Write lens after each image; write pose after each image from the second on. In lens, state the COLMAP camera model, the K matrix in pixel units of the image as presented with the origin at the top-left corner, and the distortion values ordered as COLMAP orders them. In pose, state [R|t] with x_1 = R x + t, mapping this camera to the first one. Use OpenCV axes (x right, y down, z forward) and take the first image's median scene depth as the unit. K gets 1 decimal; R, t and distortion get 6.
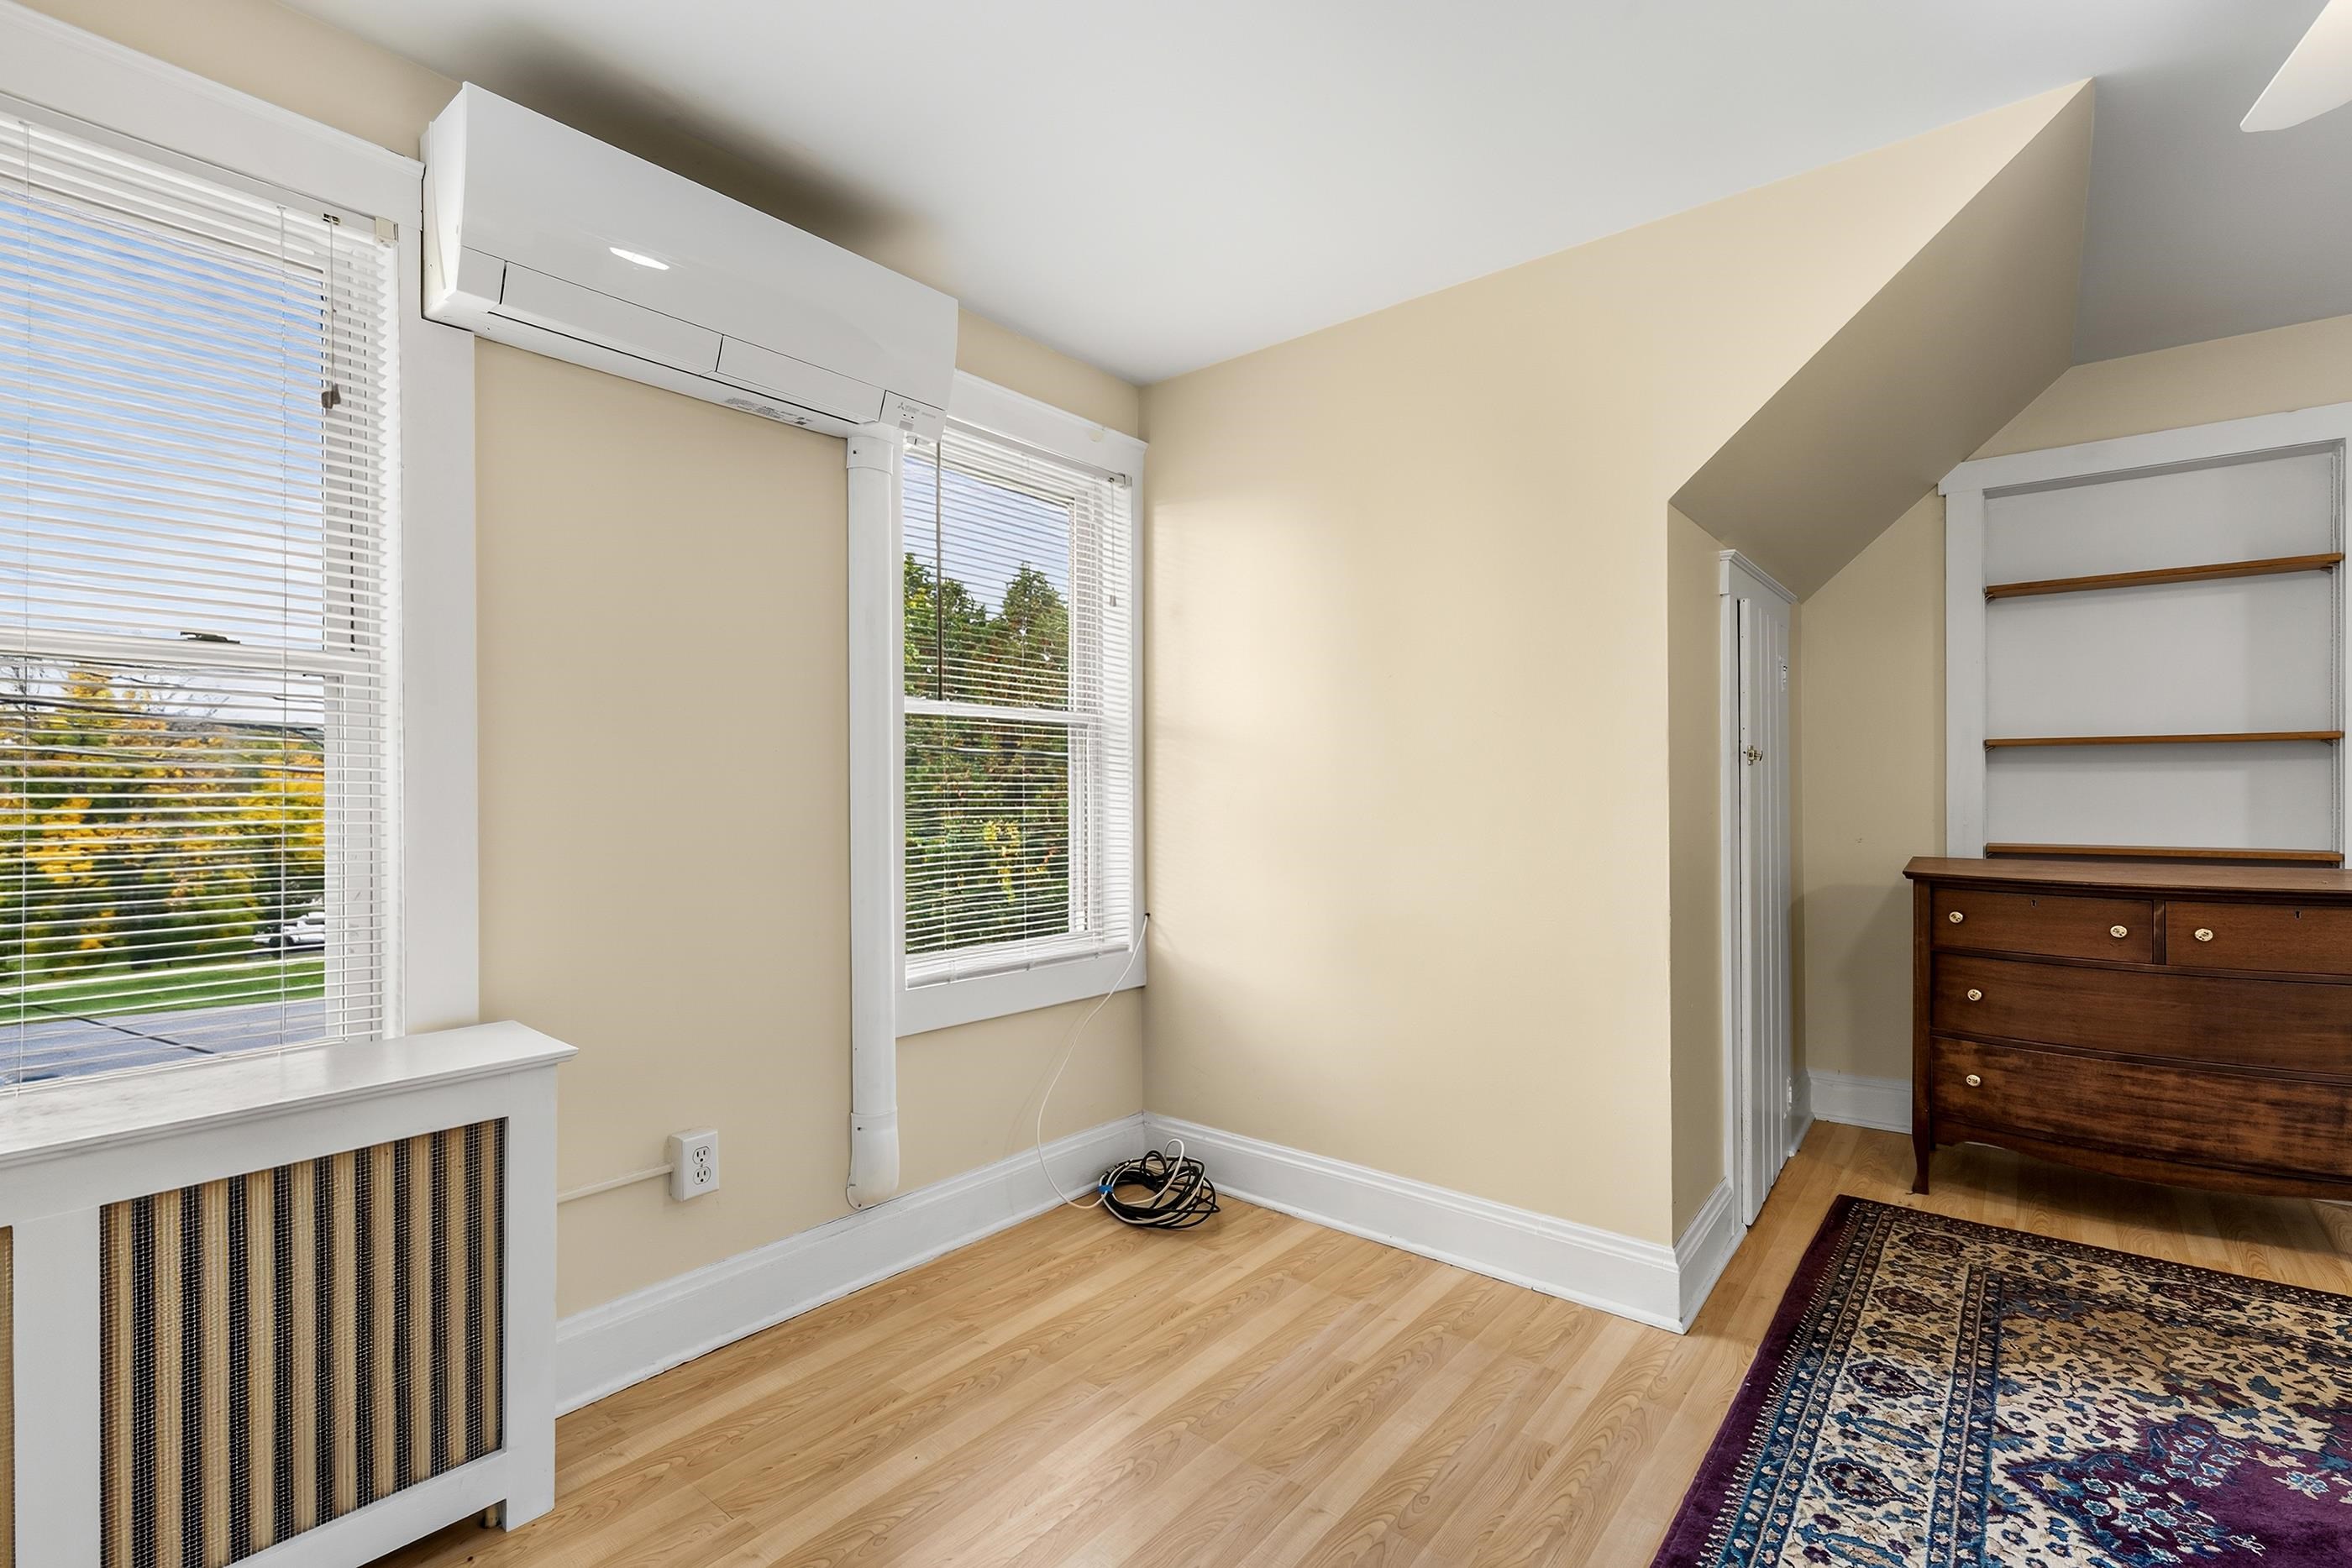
lens RADIAL K [[1051.3, 0, 1189.8], [0, 1051.3, 776.9], [0, 0, 1]] dist [0.022262, -0.000063]
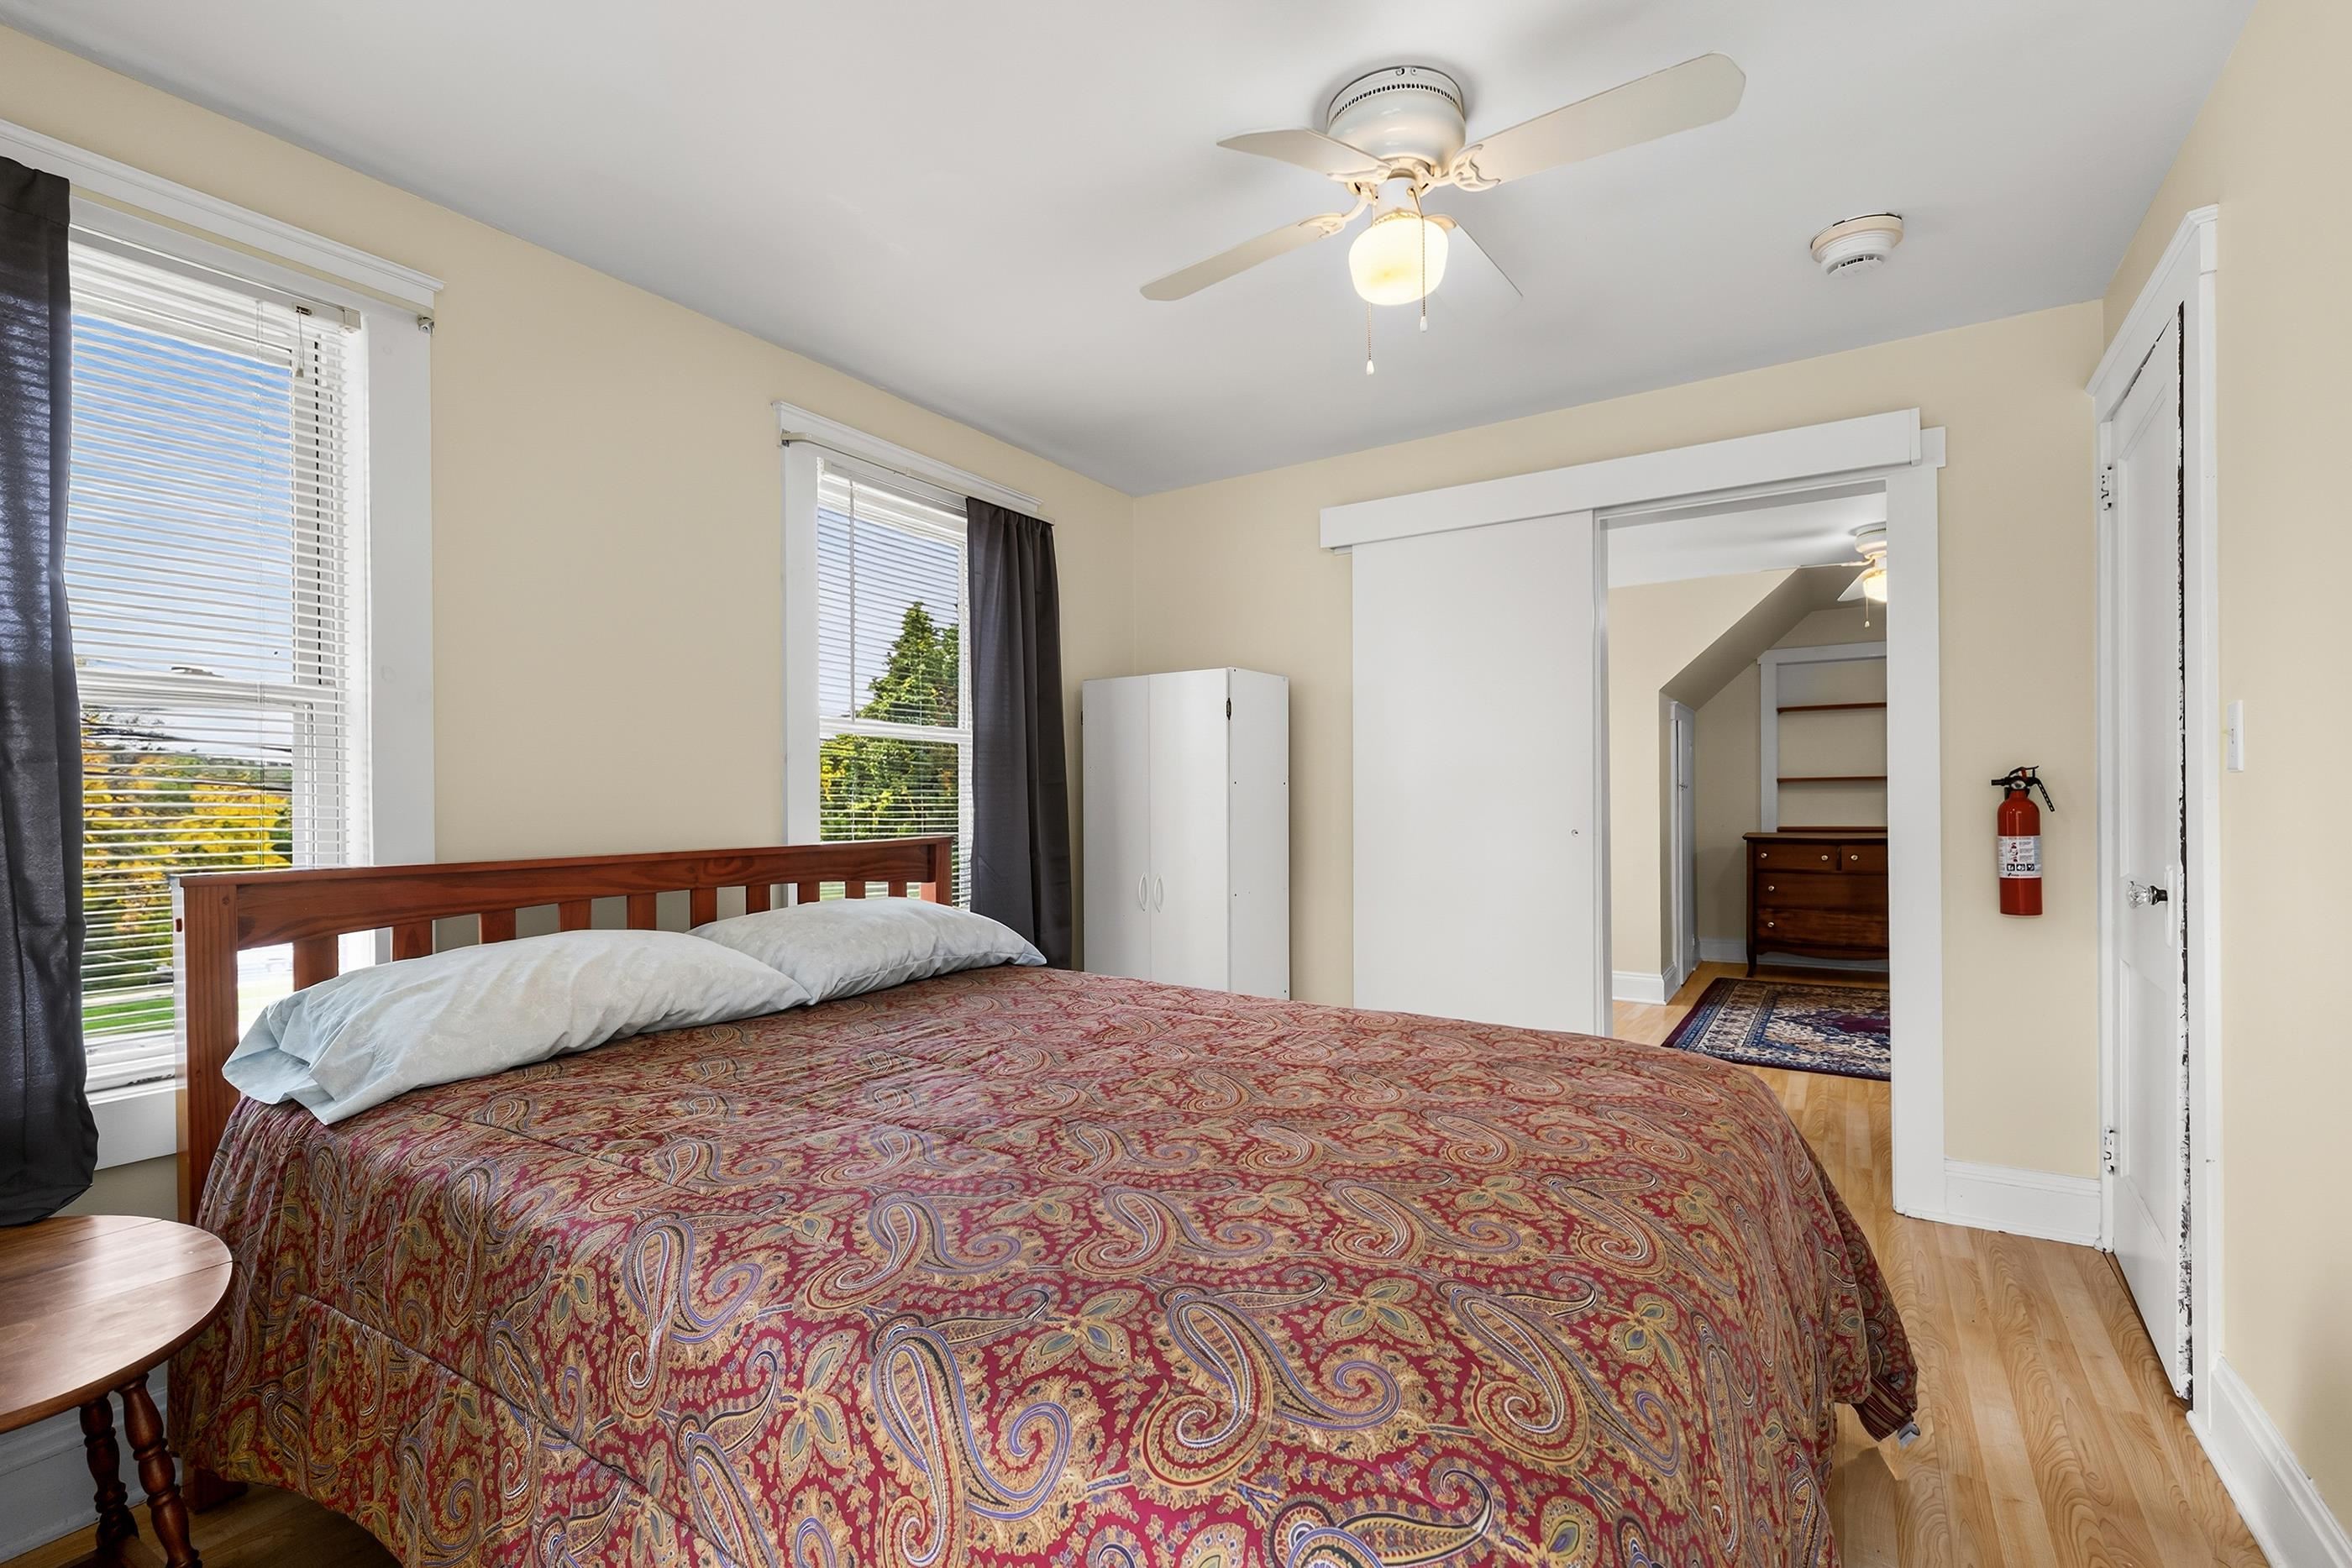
lens RADIAL K [[1051.3, 0, 1160.3], [0, 1051.3, 801.4], [0, 0, 1]] dist [0.022262, -0.000063]
pose [[0.995336, -0.006197, 0.096274, -0.797487], [0.005627, 0.999965, 0.006186, -0.007859], [-0.096309, -0.005615, 0.995336, -1.149827]]
